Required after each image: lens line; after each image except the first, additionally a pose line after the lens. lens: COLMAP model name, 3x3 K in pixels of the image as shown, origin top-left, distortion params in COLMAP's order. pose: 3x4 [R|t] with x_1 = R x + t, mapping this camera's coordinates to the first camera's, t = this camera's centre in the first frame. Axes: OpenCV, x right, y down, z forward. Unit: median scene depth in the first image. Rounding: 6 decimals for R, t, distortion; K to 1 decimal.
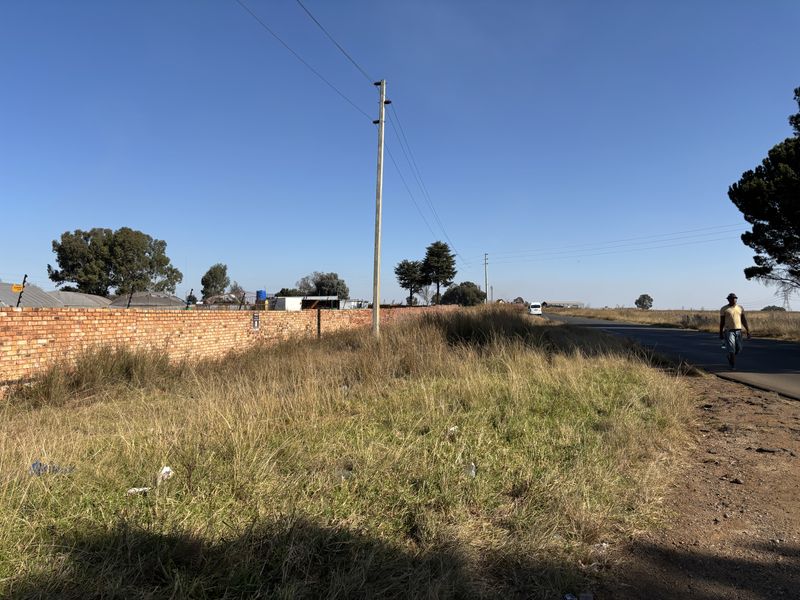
lens RADIAL K [[602.4, 0, 399.5], [0, 602.4, 299.7], [0, 0, 1]] dist [-0.002684, -0.000059]
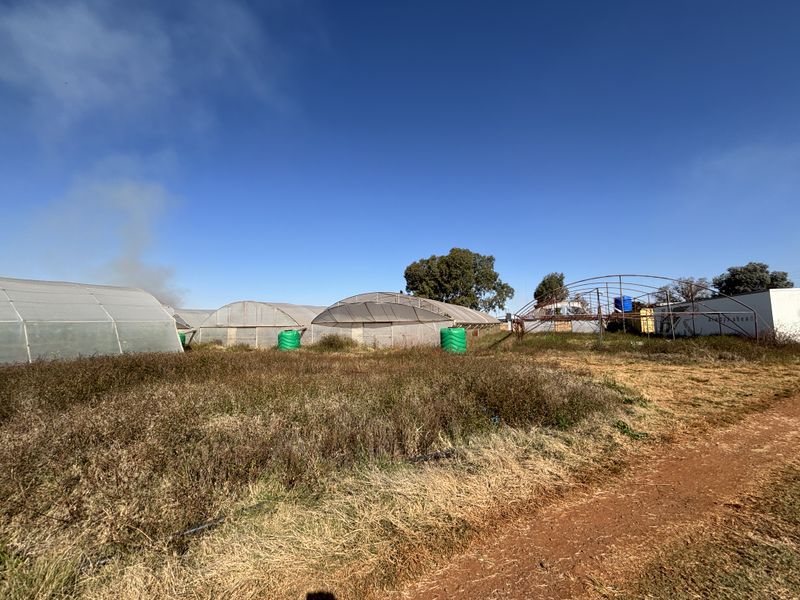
lens RADIAL K [[321.1, 0, 400.2], [0, 321.1, 296.6], [0, 0, 1]] dist [0.001040, 0.000011]
pose [[0.736676, -0.076445, -0.671911, -0.157501], [0.027543, 0.996157, -0.083137, 0.005810], [0.675685, 0.042738, 0.735951, 0.522088]]
